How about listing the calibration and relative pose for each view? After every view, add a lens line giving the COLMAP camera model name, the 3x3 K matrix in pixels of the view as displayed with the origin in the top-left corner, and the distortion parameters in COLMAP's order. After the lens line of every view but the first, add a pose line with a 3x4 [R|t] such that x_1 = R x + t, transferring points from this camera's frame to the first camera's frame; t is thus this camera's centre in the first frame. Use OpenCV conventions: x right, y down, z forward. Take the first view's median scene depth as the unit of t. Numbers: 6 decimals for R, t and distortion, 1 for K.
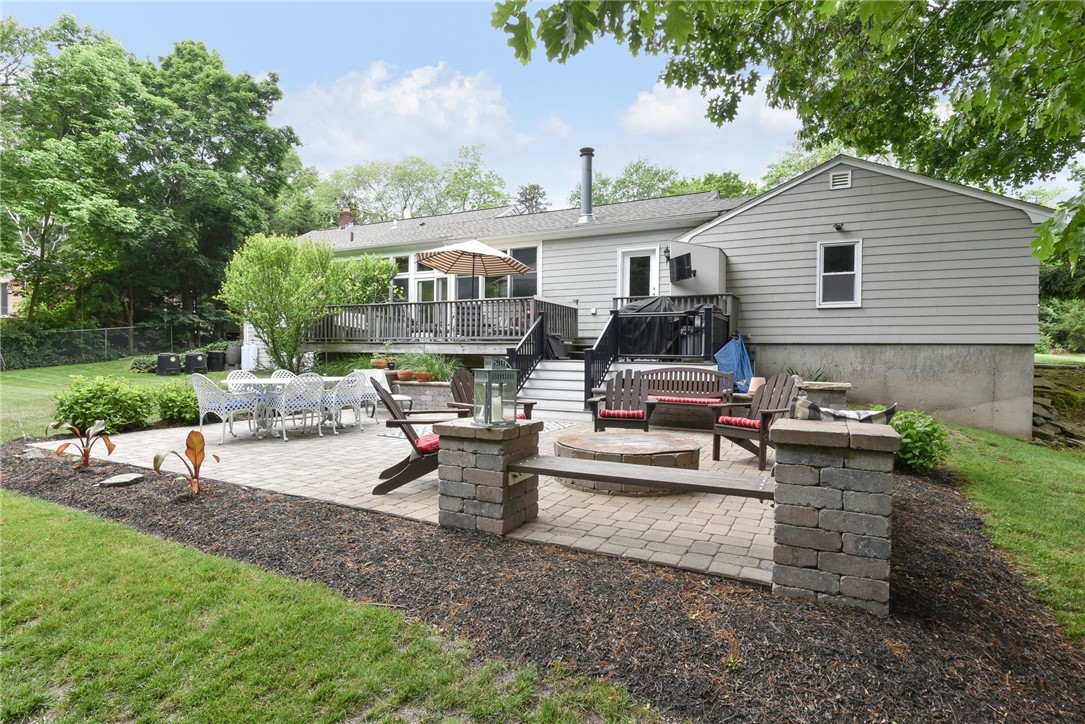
lens RADIAL K [[585.5, 0, 546.3], [0, 585.5, 364.9], [0, 0, 1]] dist [-0.001382, -0.001698]
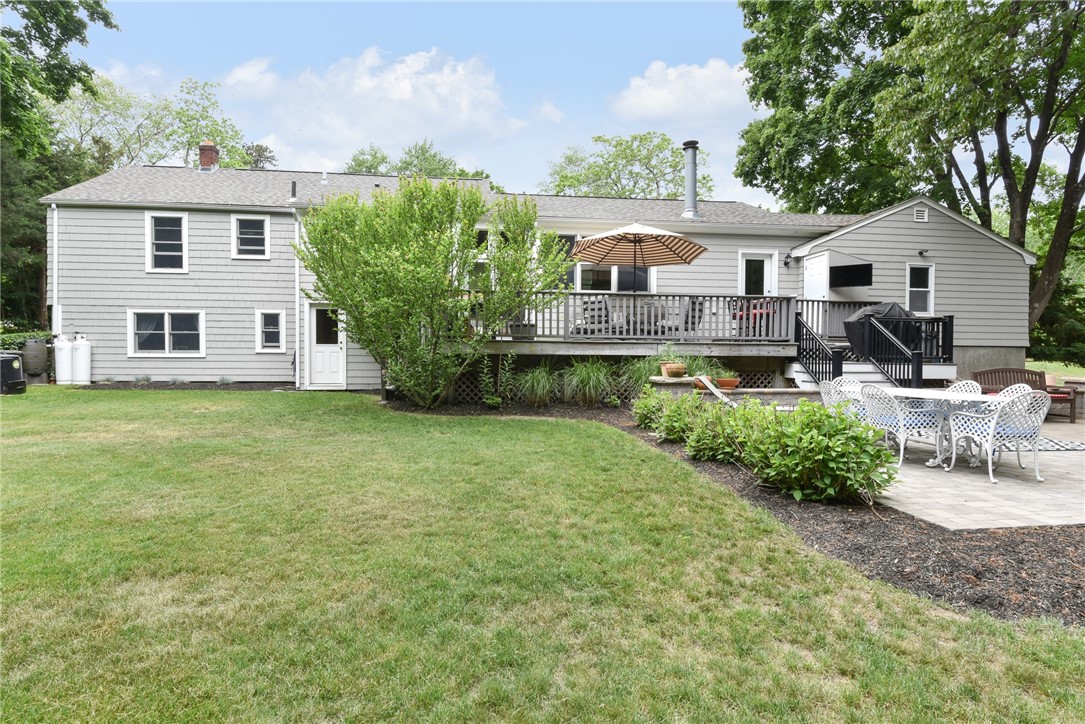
lens RADIAL K [[585.5, 0, 546.3], [0, 585.5, 364.9], [0, 0, 1]] dist [-0.001382, -0.001698]
pose [[0.812589, -0.017636, 0.582570, -0.484439], [0.012606, 0.999840, 0.012686, -0.010940], [-0.582700, -0.002965, 0.812682, 0.243929]]
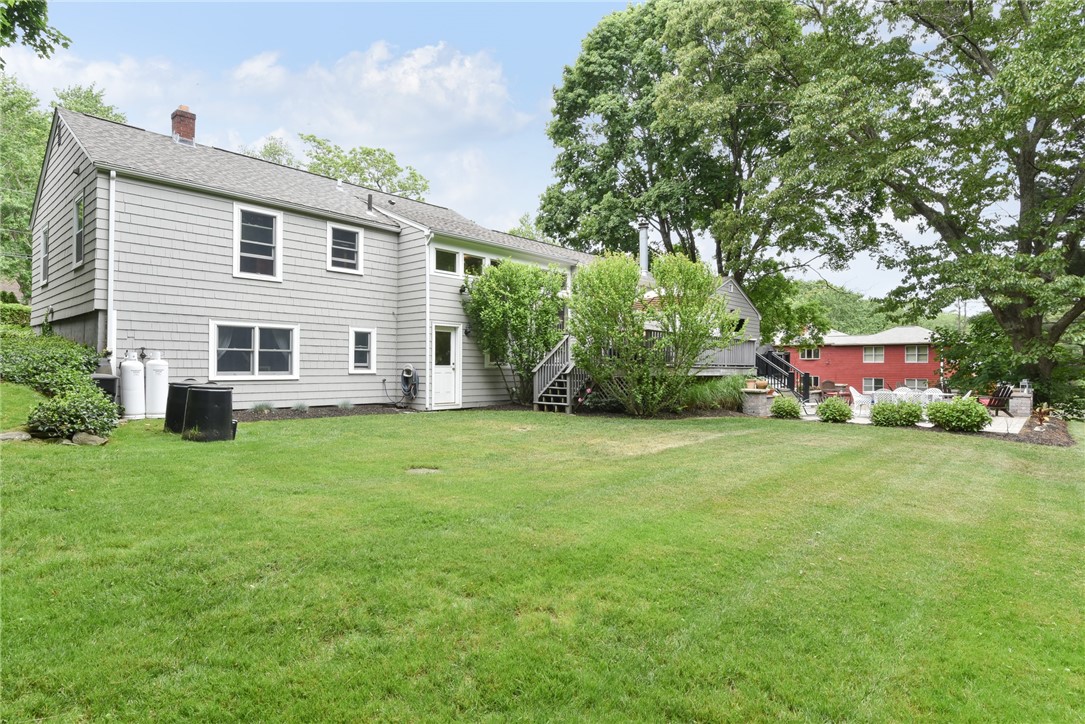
lens RADIAL K [[585.5, 0, 546.3], [0, 585.5, 364.9], [0, 0, 1]] dist [-0.001382, -0.001698]
pose [[0.216076, -0.009084, 0.976334, -0.911188], [0.005474, 0.999952, 0.008092, -0.032892], [-0.976361, 0.003596, 0.216116, 0.627770]]
